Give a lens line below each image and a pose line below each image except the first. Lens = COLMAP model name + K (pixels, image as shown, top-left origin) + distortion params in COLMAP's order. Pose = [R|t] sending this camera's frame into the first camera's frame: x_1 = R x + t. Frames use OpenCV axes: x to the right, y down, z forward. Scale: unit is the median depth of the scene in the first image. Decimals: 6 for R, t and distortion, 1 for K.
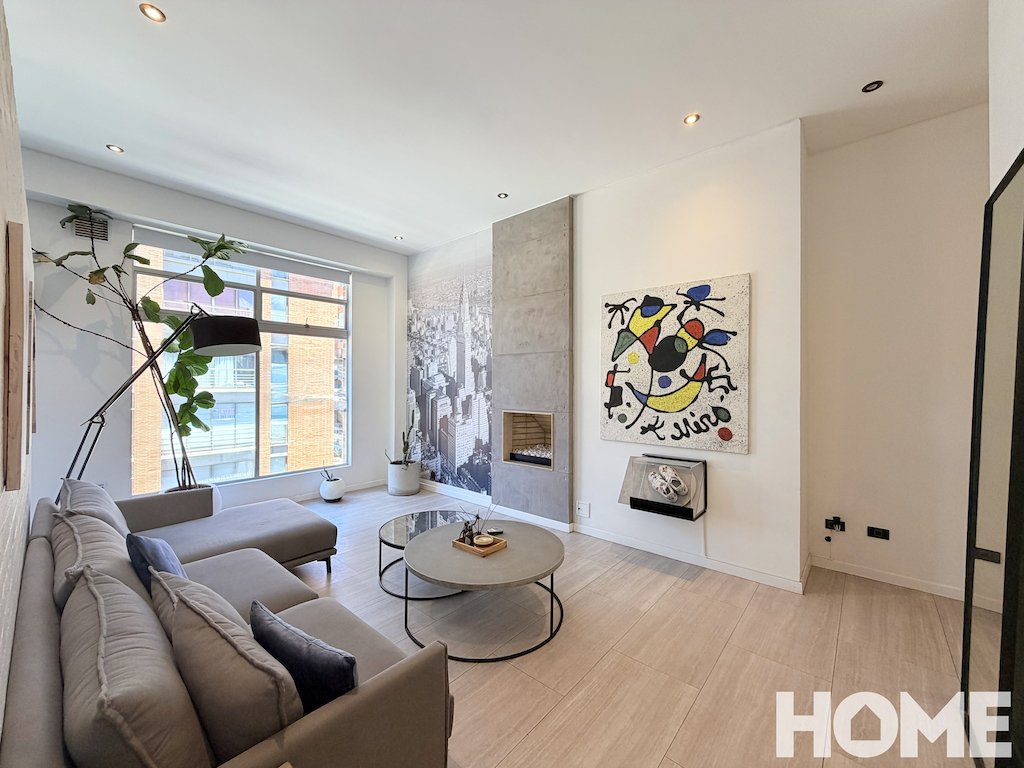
lens RADIAL K [[407.0, 0, 508.6], [0, 407.0, 382.8], [0, 0, 1]] dist [-0.000837, 0.000371]
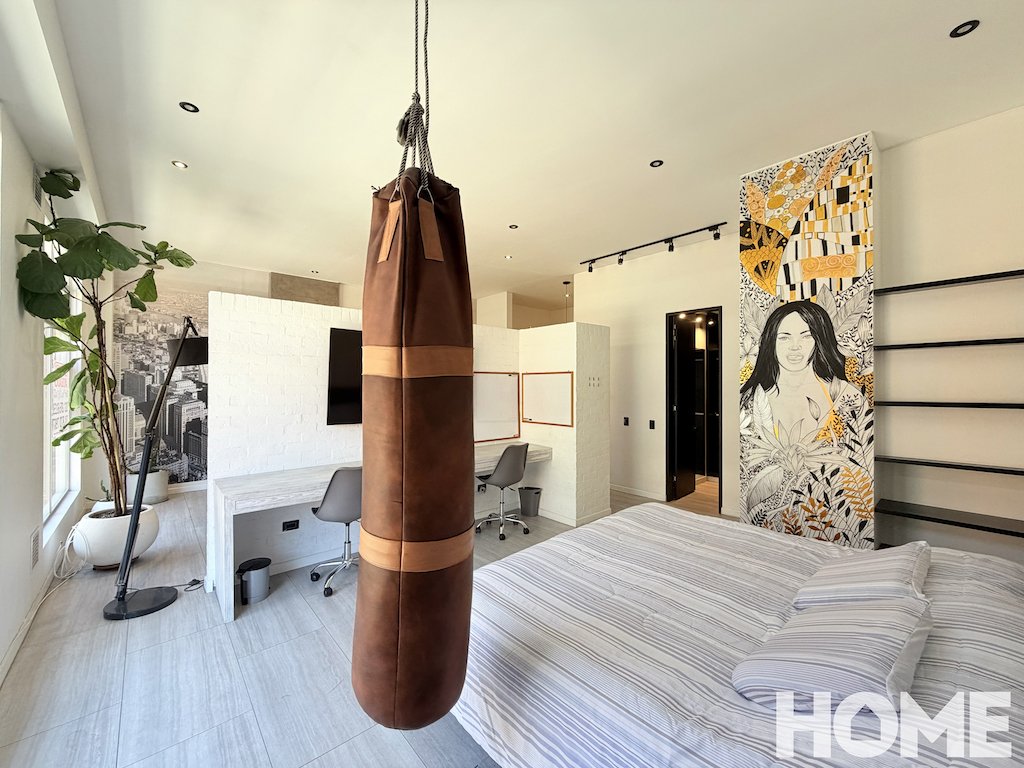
lens RADIAL K [[407.0, 0, 509.0], [0, 407.0, 382.4], [0, 0, 1]] dist [-0.000837, 0.000371]
pose [[0.119255, 0.003364, 0.992858, -1.679093], [-0.006887, 0.999973, -0.002561, -0.028830], [-0.992840, -0.006532, 0.119275, 0.050580]]
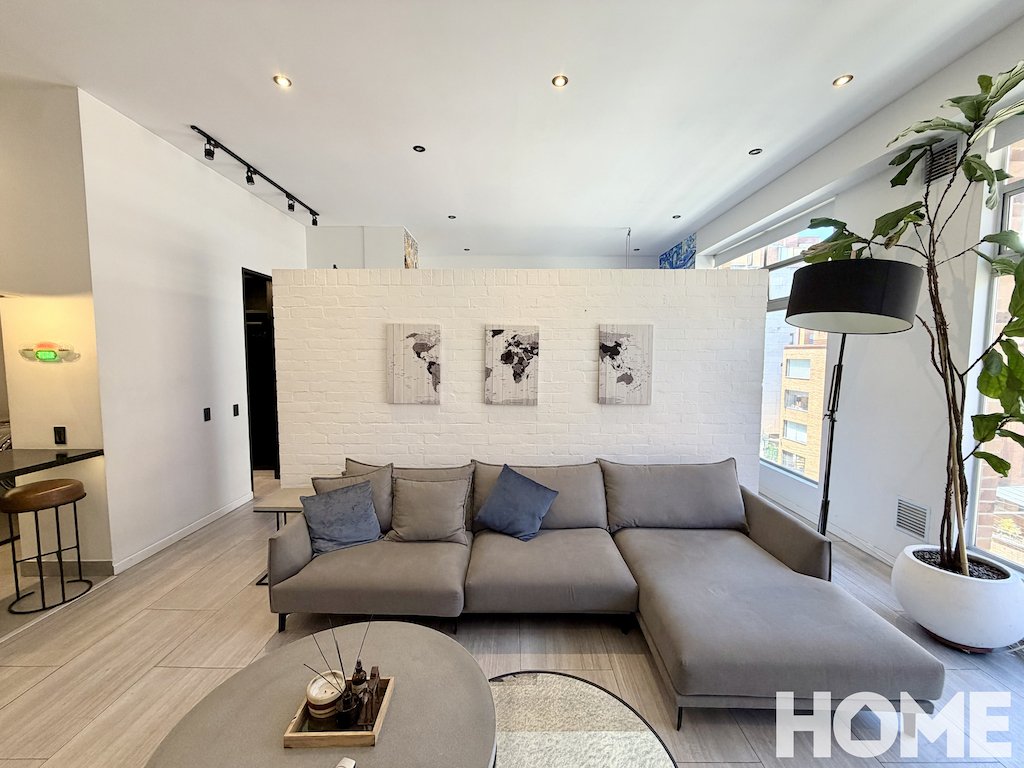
lens RADIAL K [[407.0, 0, 510.9], [0, 407.0, 381.6], [0, 0, 1]] dist [-0.000837, 0.000371]
pose [[-0.750013, 0.042660, -0.660046, 0.066082], [-0.000430, 0.997886, 0.064984, -0.034587], [0.661423, 0.049022, -0.748409, 1.070439]]
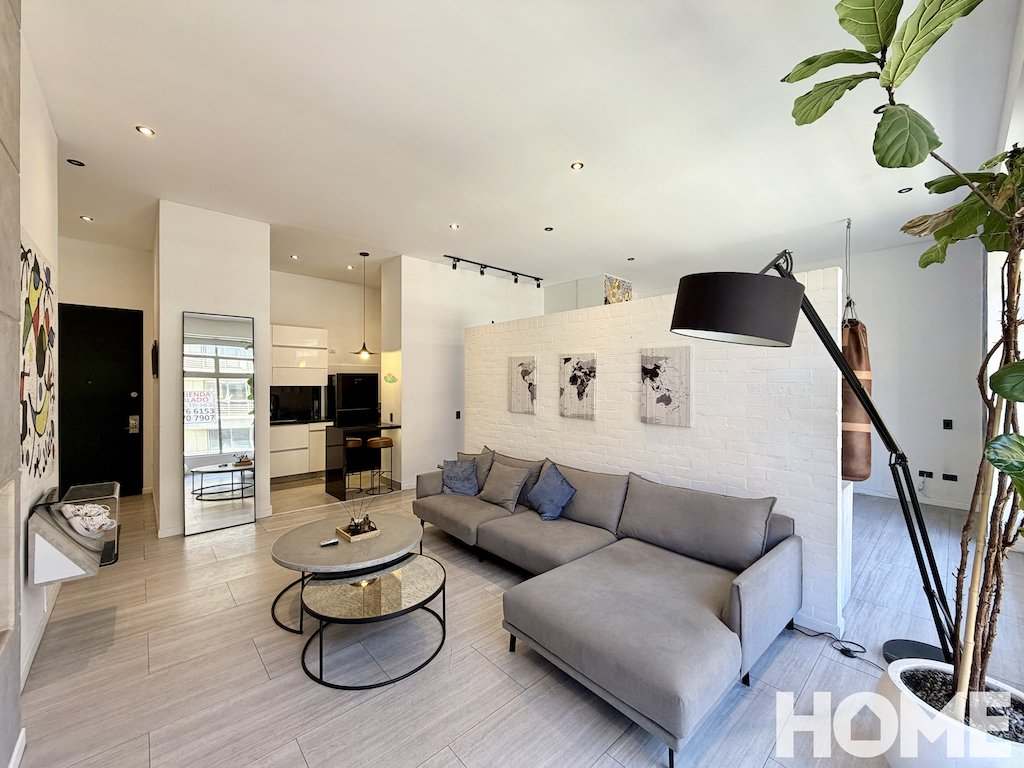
lens RADIAL K [[407.0, 0, 510.9], [0, 407.0, 381.7], [0, 0, 1]] dist [-0.000837, 0.000371]
pose [[-0.994416, -0.004206, 0.105452, -0.443724], [-0.004772, 0.999975, -0.005122, -0.018095], [-0.105428, -0.005597, -0.994411, 1.500556]]
